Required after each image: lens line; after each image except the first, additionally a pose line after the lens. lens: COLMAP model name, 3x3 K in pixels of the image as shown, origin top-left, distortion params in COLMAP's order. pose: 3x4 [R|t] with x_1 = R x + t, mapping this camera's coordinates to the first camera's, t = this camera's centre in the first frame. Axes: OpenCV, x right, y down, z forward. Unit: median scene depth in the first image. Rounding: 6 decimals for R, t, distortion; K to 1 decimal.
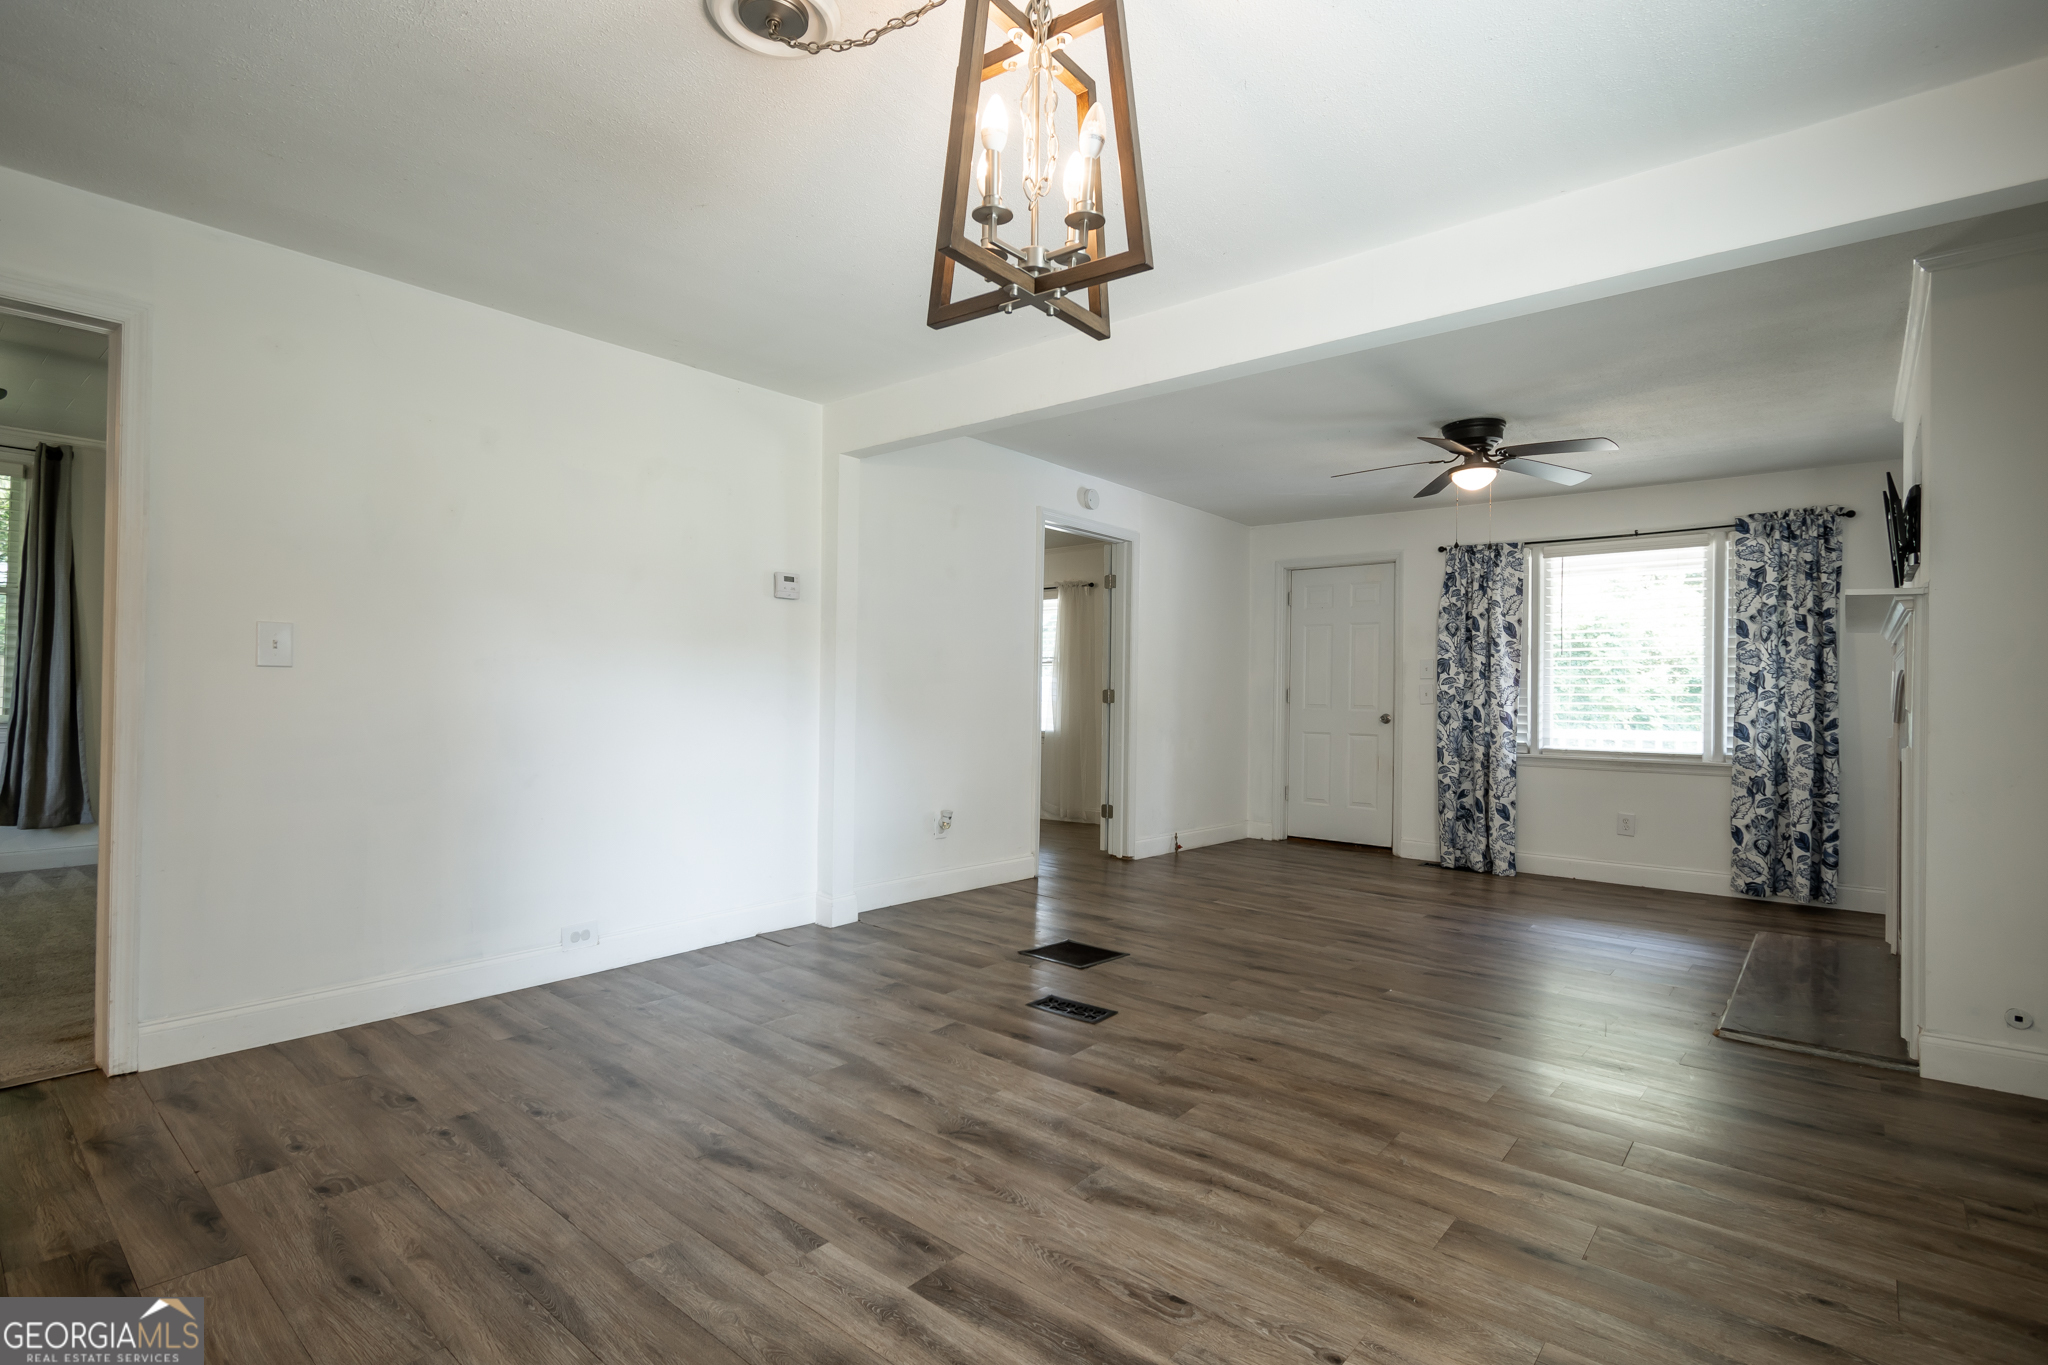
lens RADIAL K [[987.1, 0, 1030.1], [0, 987.1, 689.2], [0, 0, 1]] dist [0.002859, -0.000718]
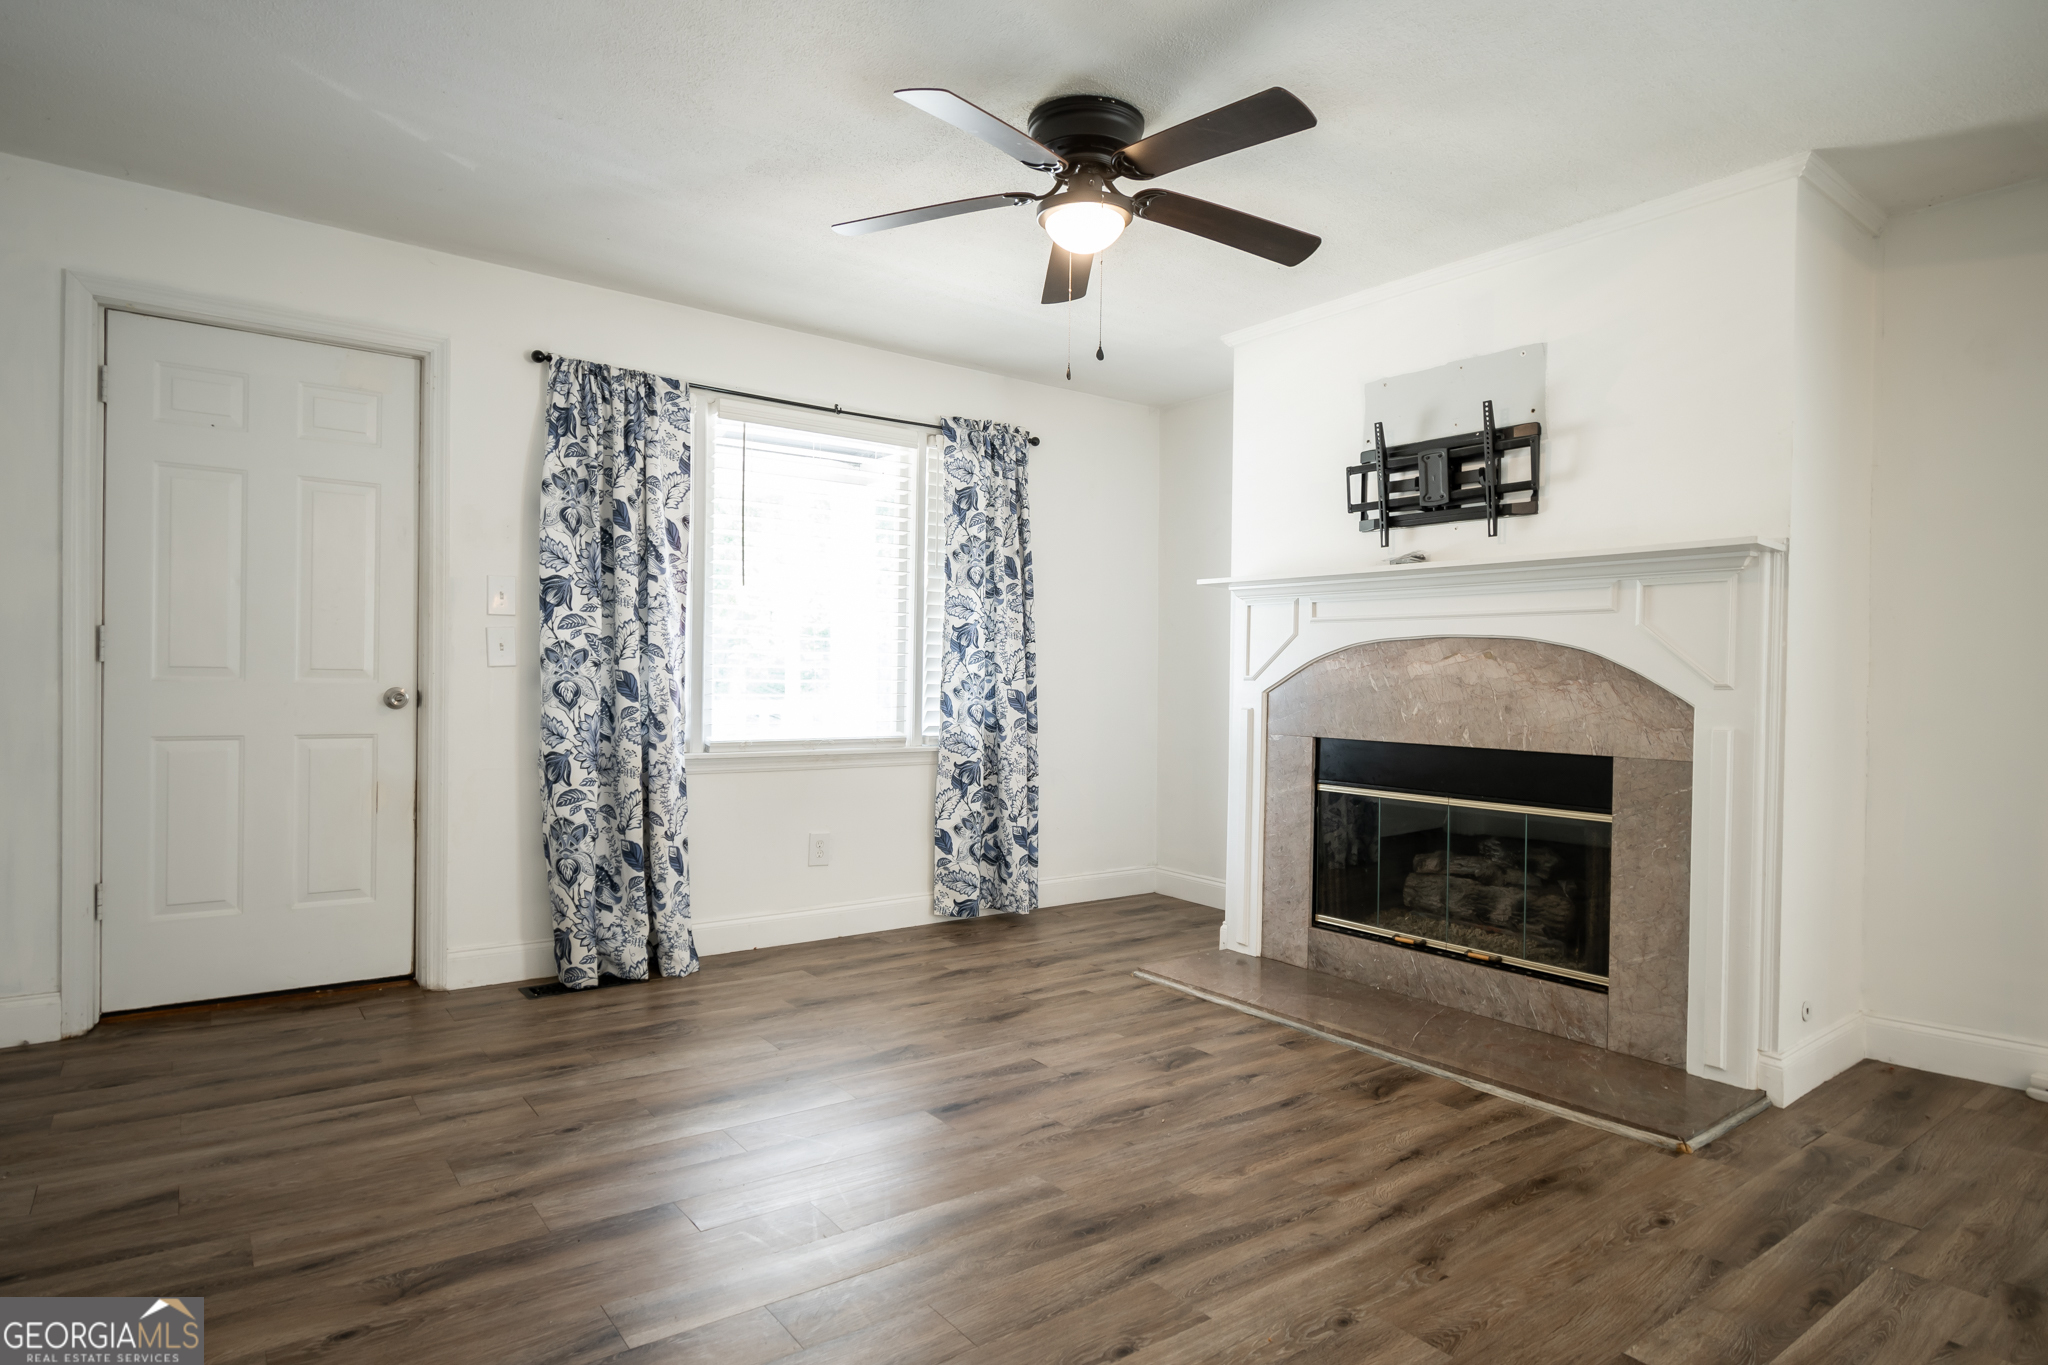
lens RADIAL K [[1126.8, 0, 1029.7], [0, 1126.8, 689.4], [0, 0, 1]] dist [-0.000572, 0.000462]
pose [[0.218690, -0.024726, 0.975481, -0.106243], [-0.022215, 0.999294, 0.030309, 0.004356], [-0.975541, -0.028298, 0.217986, 0.752711]]
